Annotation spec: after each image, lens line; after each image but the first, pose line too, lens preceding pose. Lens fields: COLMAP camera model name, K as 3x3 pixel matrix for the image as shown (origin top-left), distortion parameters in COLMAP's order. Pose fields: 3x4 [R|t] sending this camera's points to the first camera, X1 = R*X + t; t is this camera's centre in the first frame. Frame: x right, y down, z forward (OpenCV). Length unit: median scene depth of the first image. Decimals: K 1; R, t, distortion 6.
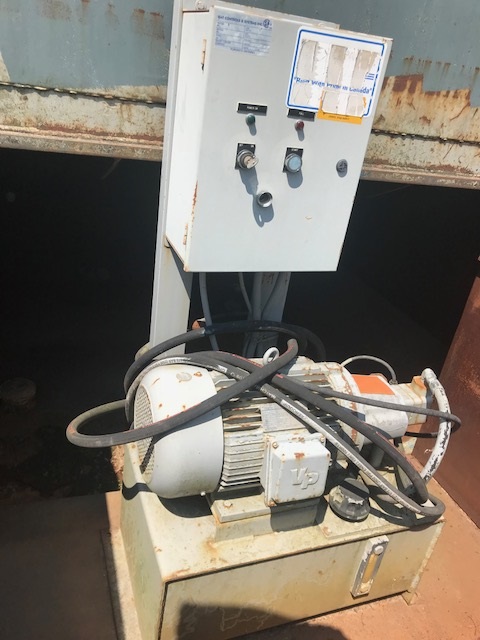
lens RADIAL K [[530.6, 0, 240.0], [0, 530.6, 320.0], [0, 0, 1]] dist [-0.006953, -0.009734]
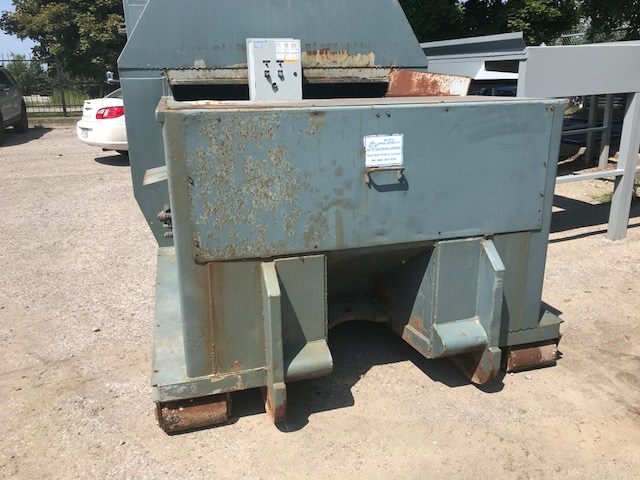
lens RADIAL K [[530.6, 0, 320.0], [0, 530.6, 240.0], [0, 0, 1]] dist [-0.006953, -0.009734]
pose [[0.985983, -0.134817, -0.098298, 0.564619], [0.116385, 0.977884, -0.173773, 1.486126], [0.119551, 0.159897, 0.979868, -2.379209]]
